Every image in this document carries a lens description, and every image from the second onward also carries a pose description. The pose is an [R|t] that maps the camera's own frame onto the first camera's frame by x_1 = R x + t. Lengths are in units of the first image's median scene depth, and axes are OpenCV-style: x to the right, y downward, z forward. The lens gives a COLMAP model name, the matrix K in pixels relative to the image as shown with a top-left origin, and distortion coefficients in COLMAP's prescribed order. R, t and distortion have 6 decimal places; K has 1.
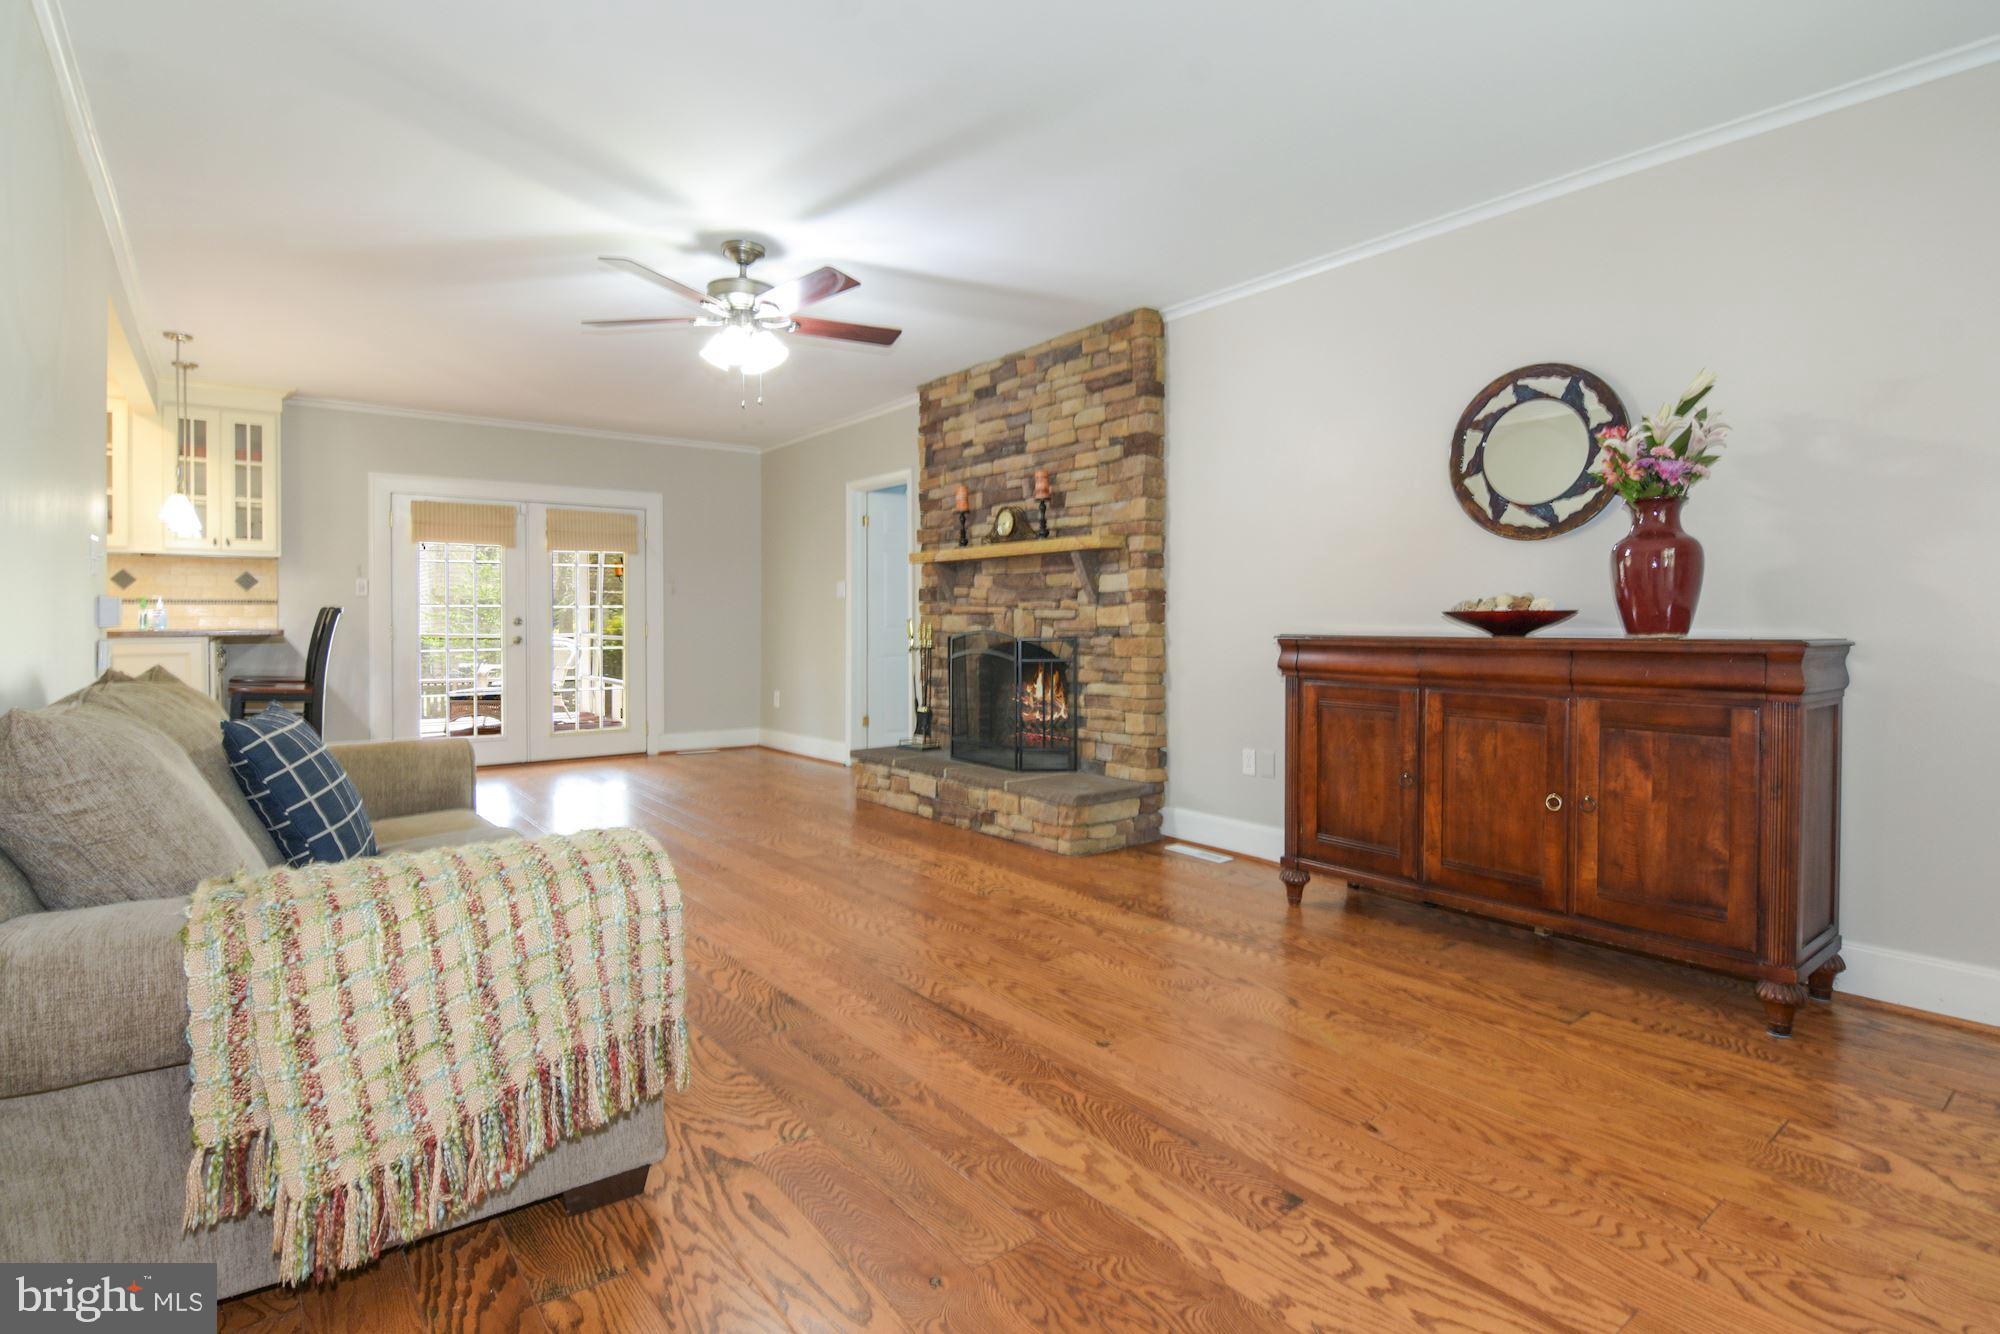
lens RADIAL K [[984.7, 0, 1005.0], [0, 984.7, 628.7], [0, 0, 1]] dist [0.002243, -0.011353]
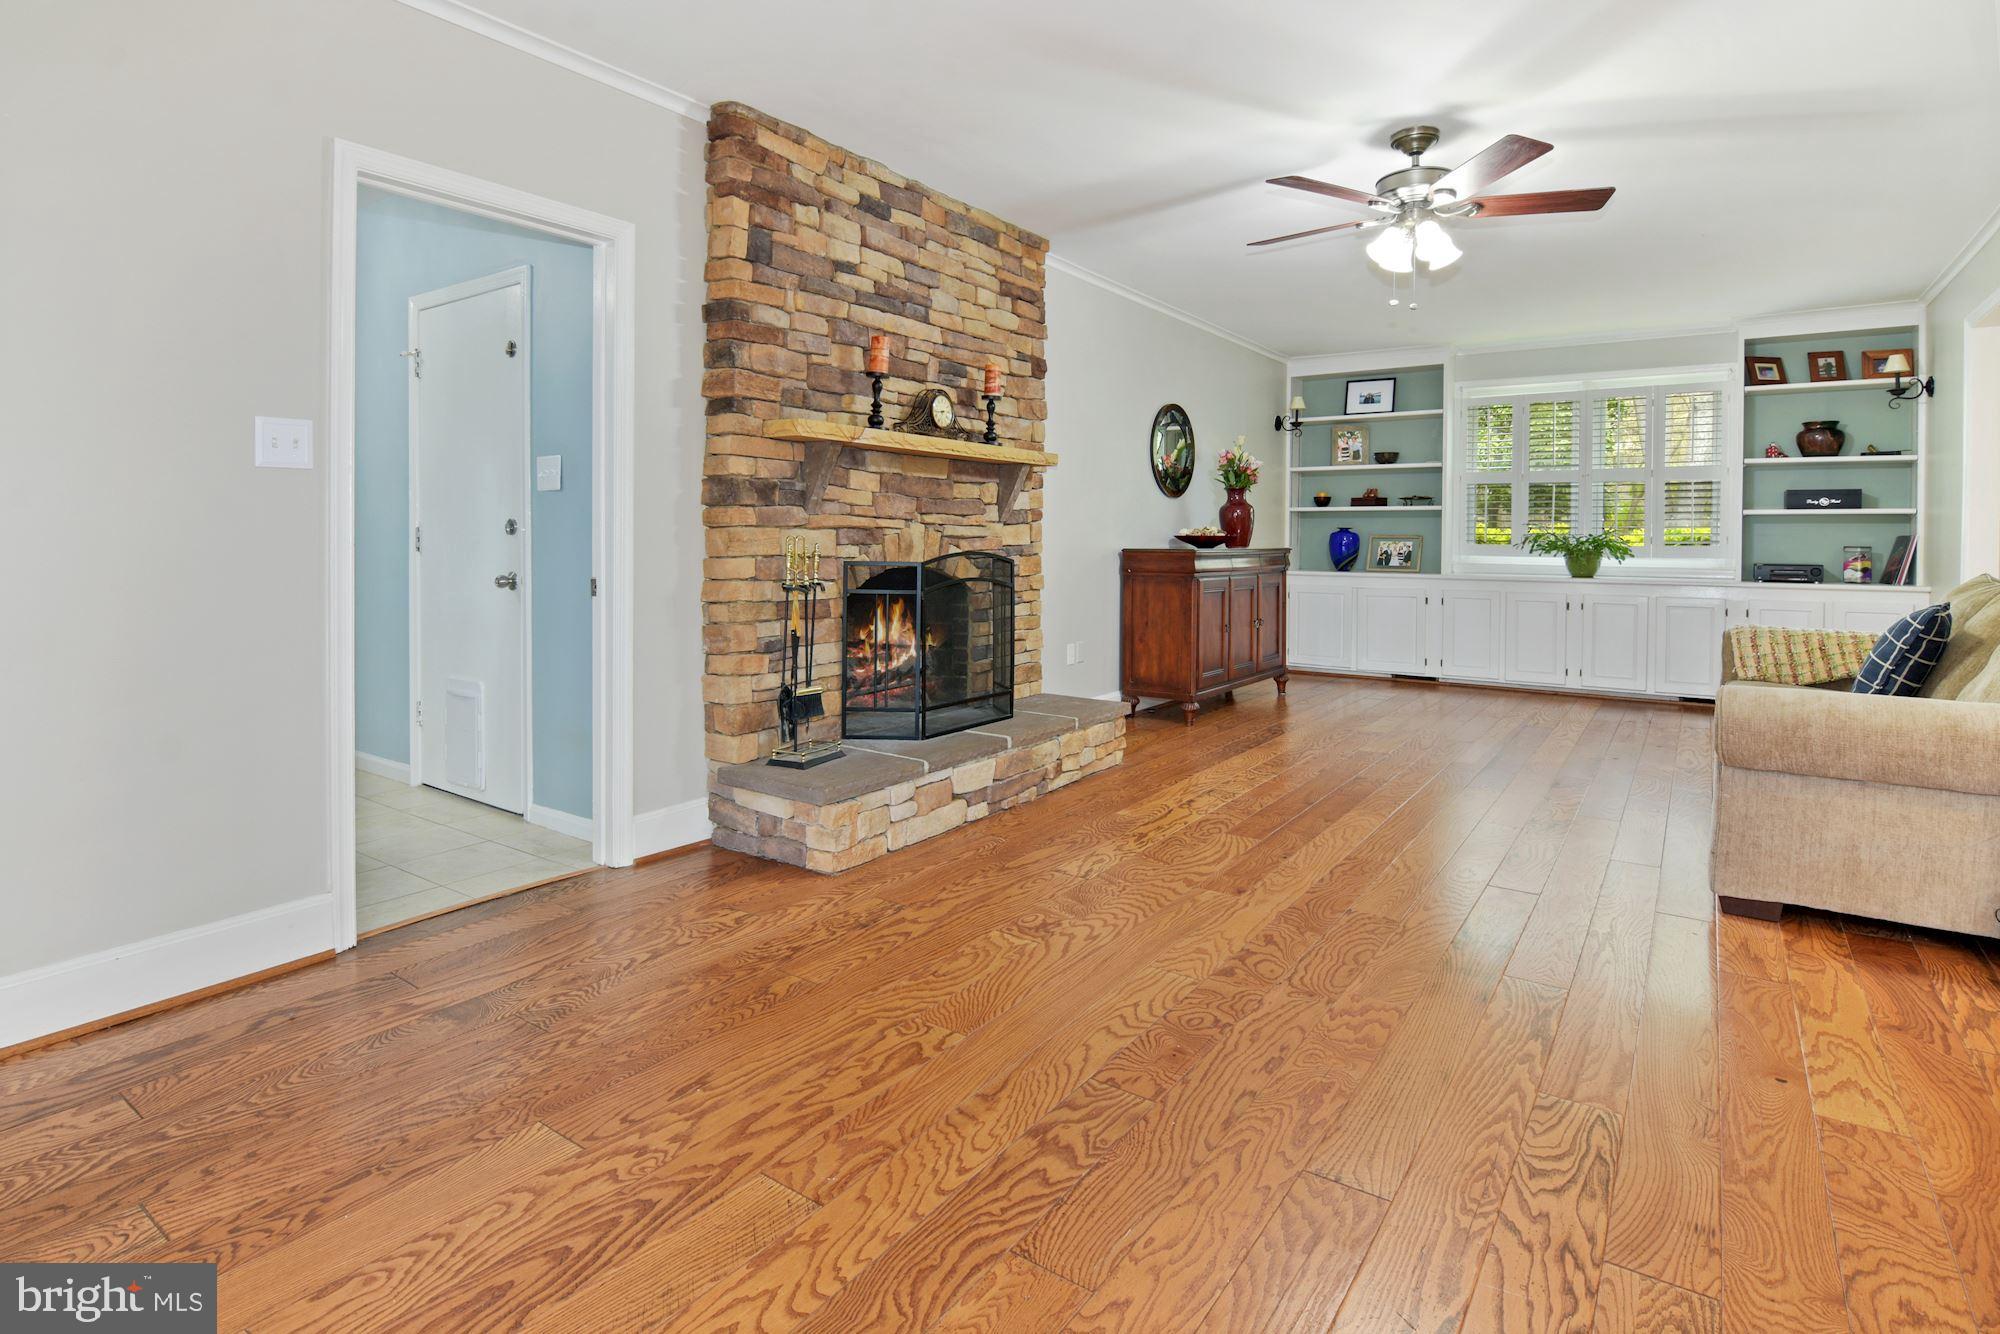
lens RADIAL K [[991.3, 0, 991.9], [0, 991.3, 554.5], [0, 0, 1]] dist [-0.000673, -0.013985]
pose [[-0.277480, -0.024484, 0.960419, -0.729469], [-0.005417, 0.999699, 0.023920, -0.014765], [-0.960716, 0.001435, -0.277529, 1.140162]]
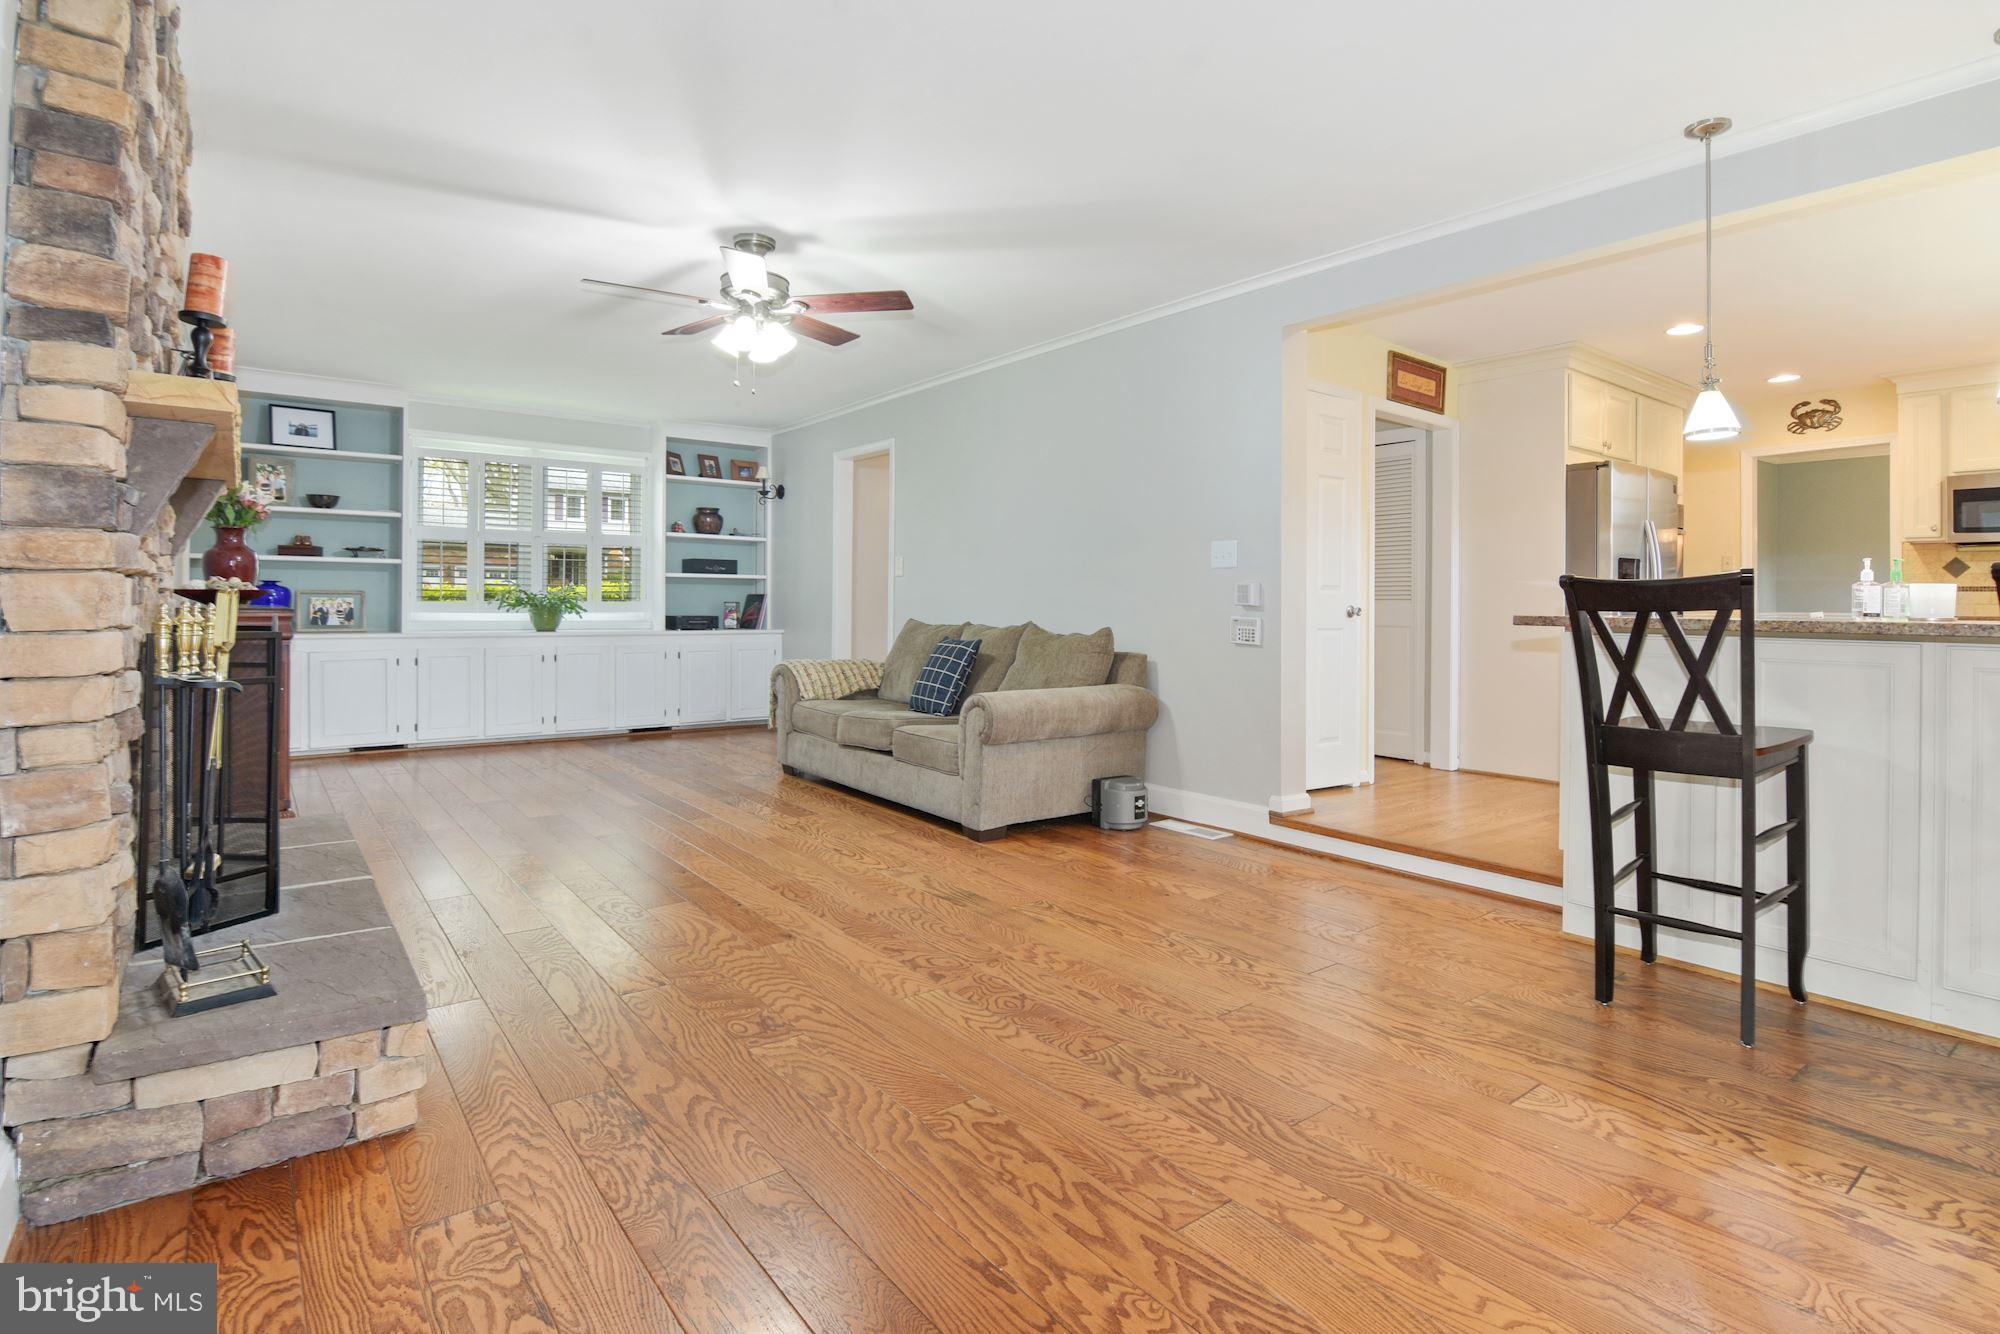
lens RADIAL K [[996.9, 0, 999.5], [0, 996.9, 600.2], [0, 0, 1]] dist [-0.003396, -0.015481]
pose [[-0.999625, -0.014655, 0.023146, -0.385275], [-0.014654, 0.999893, 0.000197, -0.011662], [-0.023146, -0.000142, -0.999732, 1.422004]]
